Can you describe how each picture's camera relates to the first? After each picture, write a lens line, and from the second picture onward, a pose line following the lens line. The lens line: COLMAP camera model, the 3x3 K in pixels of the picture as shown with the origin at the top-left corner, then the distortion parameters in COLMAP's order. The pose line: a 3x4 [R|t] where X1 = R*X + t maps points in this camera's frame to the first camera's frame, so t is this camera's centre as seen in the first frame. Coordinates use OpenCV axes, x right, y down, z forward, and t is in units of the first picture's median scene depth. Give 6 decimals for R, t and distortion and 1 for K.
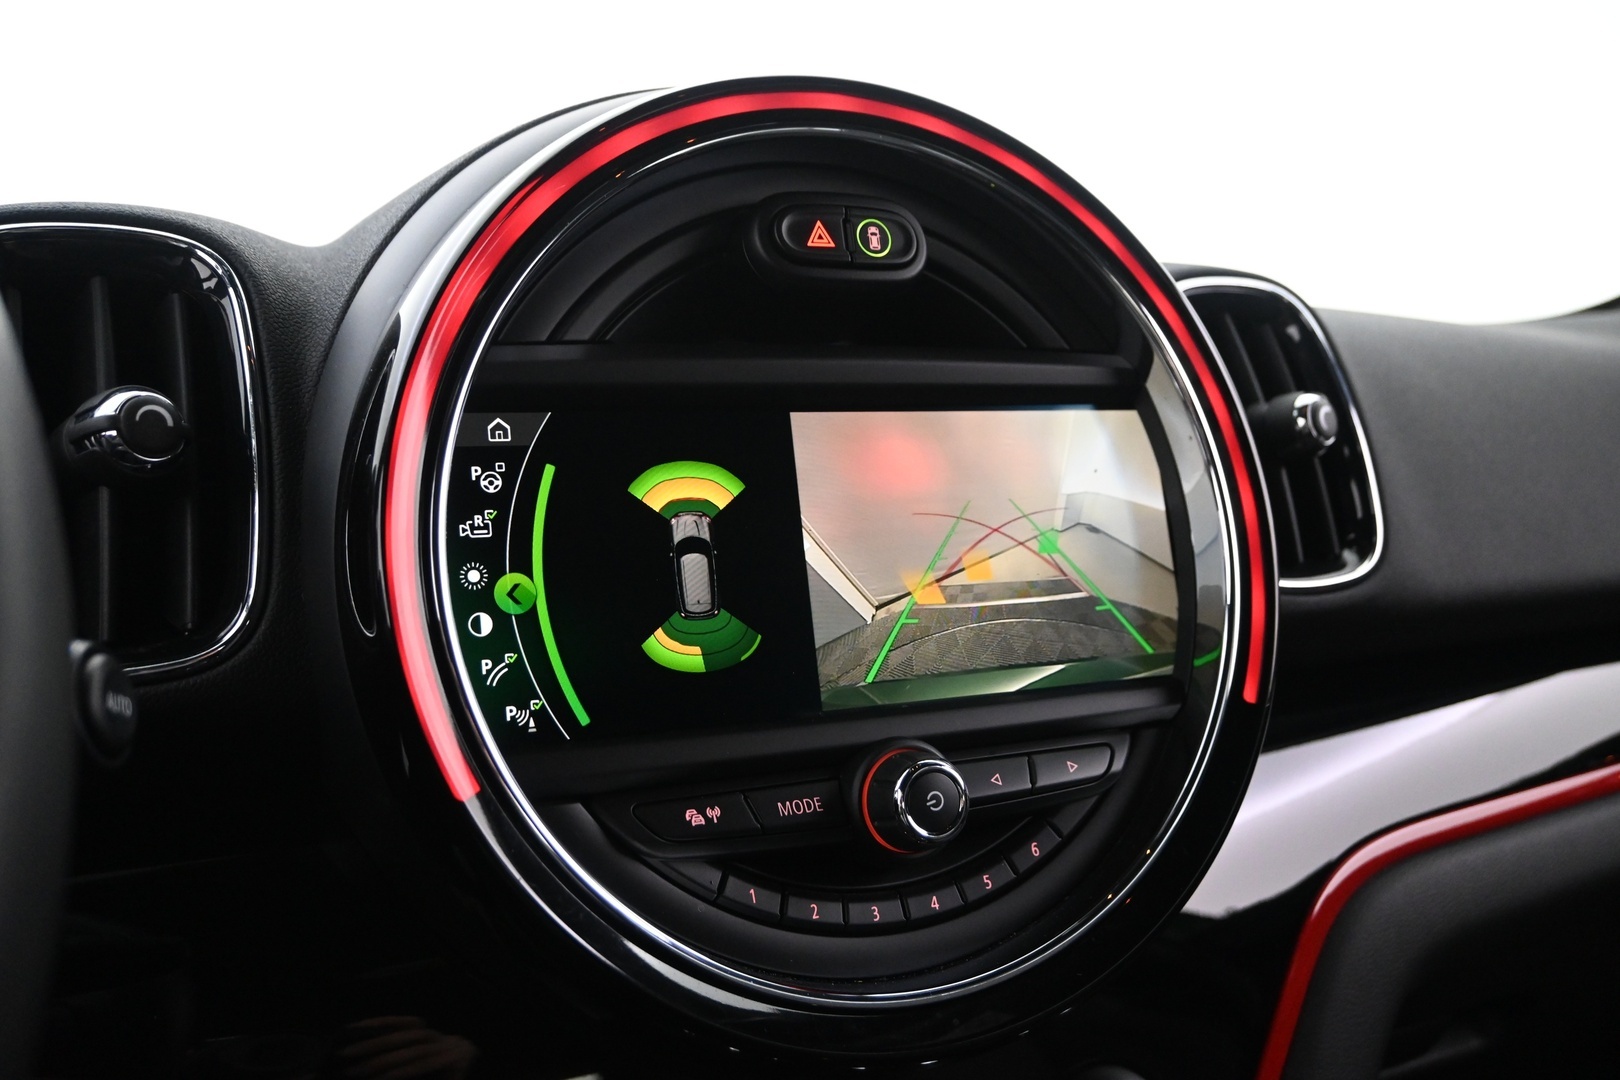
lens RADIAL K [[1342.6, 0, 806.3], [0, 1342.6, 537.6], [0, 0, 1]] dist [0.011368, 0.019841]
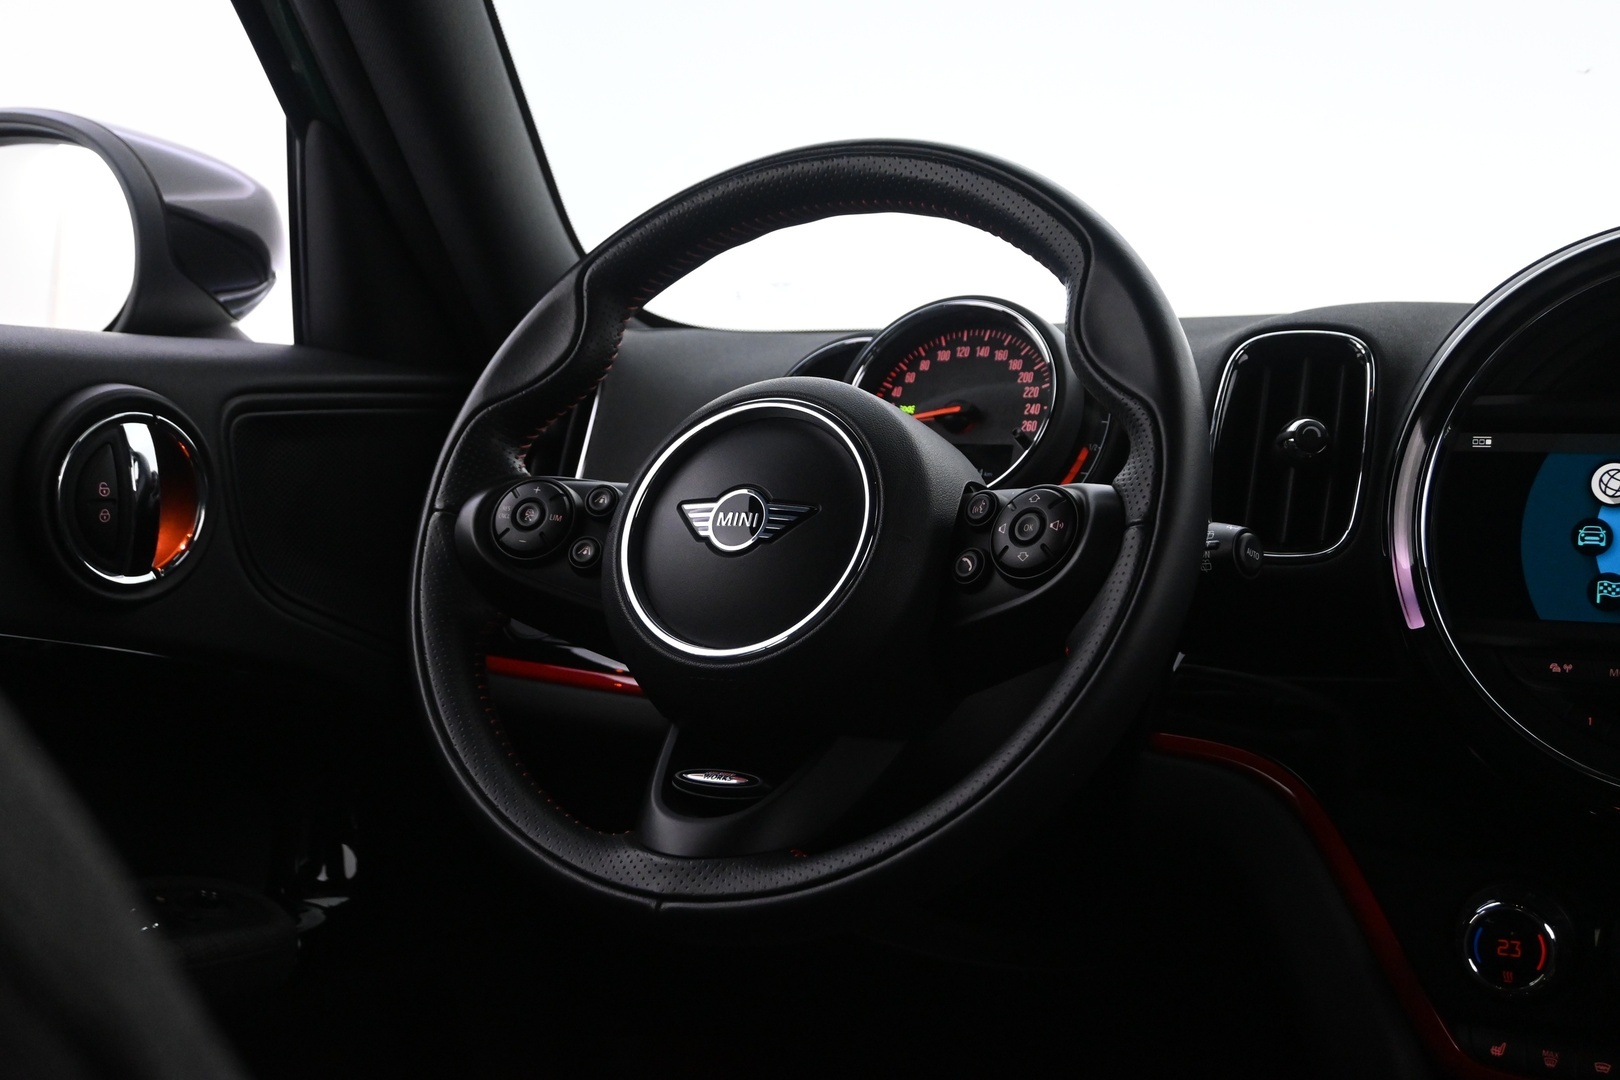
lens RADIAL K [[1894.5, 0, 813.0], [0, 1894.5, 541.5], [0, 0, 1]] dist [0.005544, 0.000000]
pose [[0.622117, 0.063996, -0.780304, 1.148432], [-0.085122, 0.996274, 0.013843, 0.087997], [0.778283, 0.057810, 0.625247, -1.210511]]
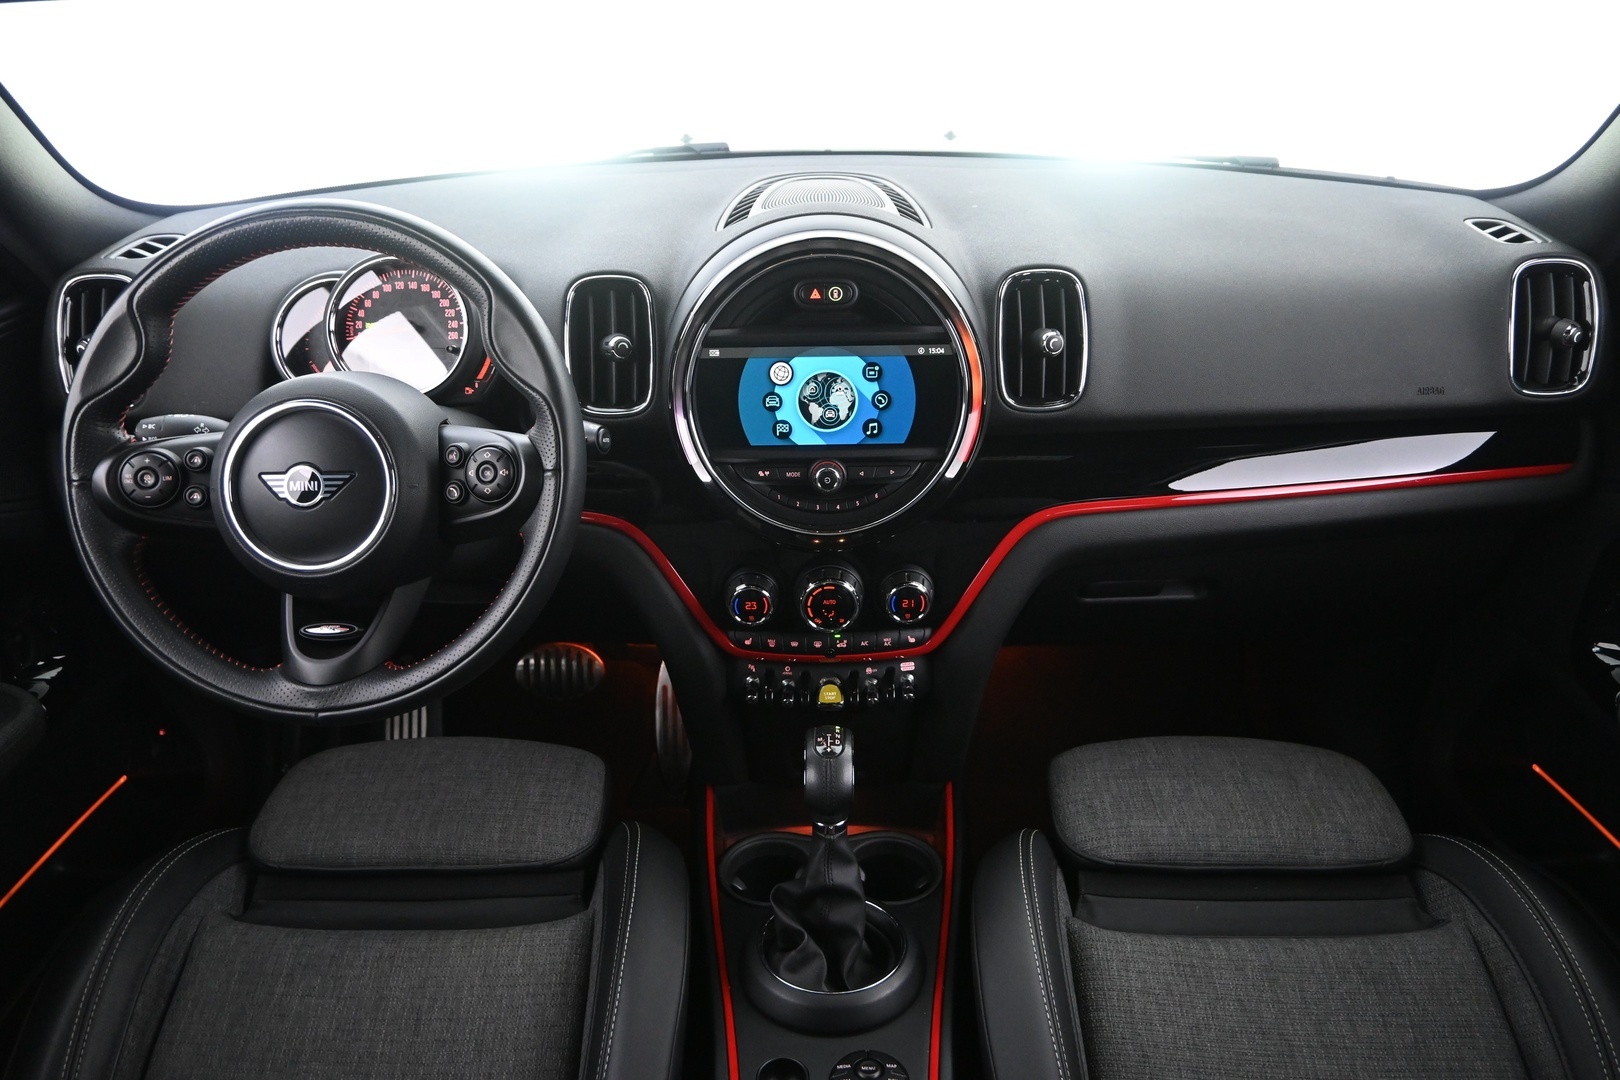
lens RADIAL K [[1121.8, 0, 812.6], [0, 1121.8, 536.5], [0, 0, 1]] dist [-0.002306, -0.000625]
pose [[0.909409, 0.186330, -0.371829, 1.076317], [-0.029614, 0.920768, 0.388984, -0.726399], [0.414848, -0.342734, 0.842873, -1.354924]]
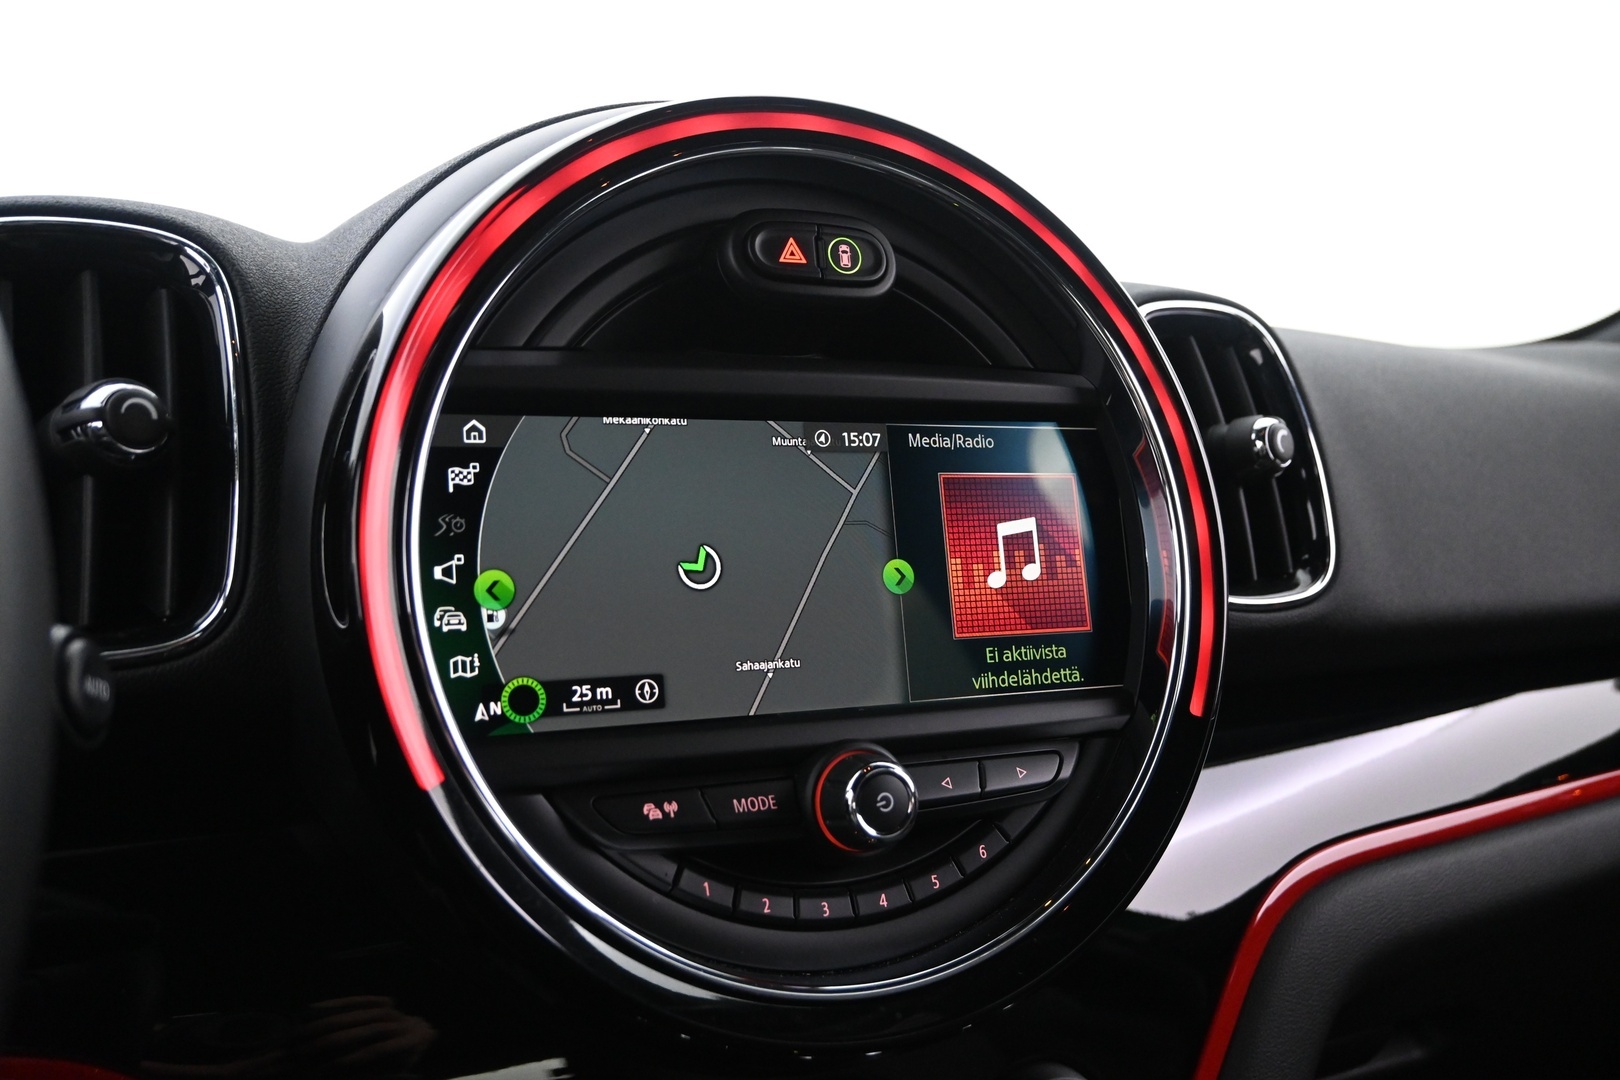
lens RADIAL K [[1342.6, 0, 806.0], [0, 1342.6, 537.6], [0, 0, 1]] dist [0.011368, 0.019841]
pose [[0.999496, 0.030170, 0.009825, 0.017759], [-0.030193, 0.999542, 0.002233, -0.008348], [-0.009753, -0.002529, 0.999949, -0.034508]]
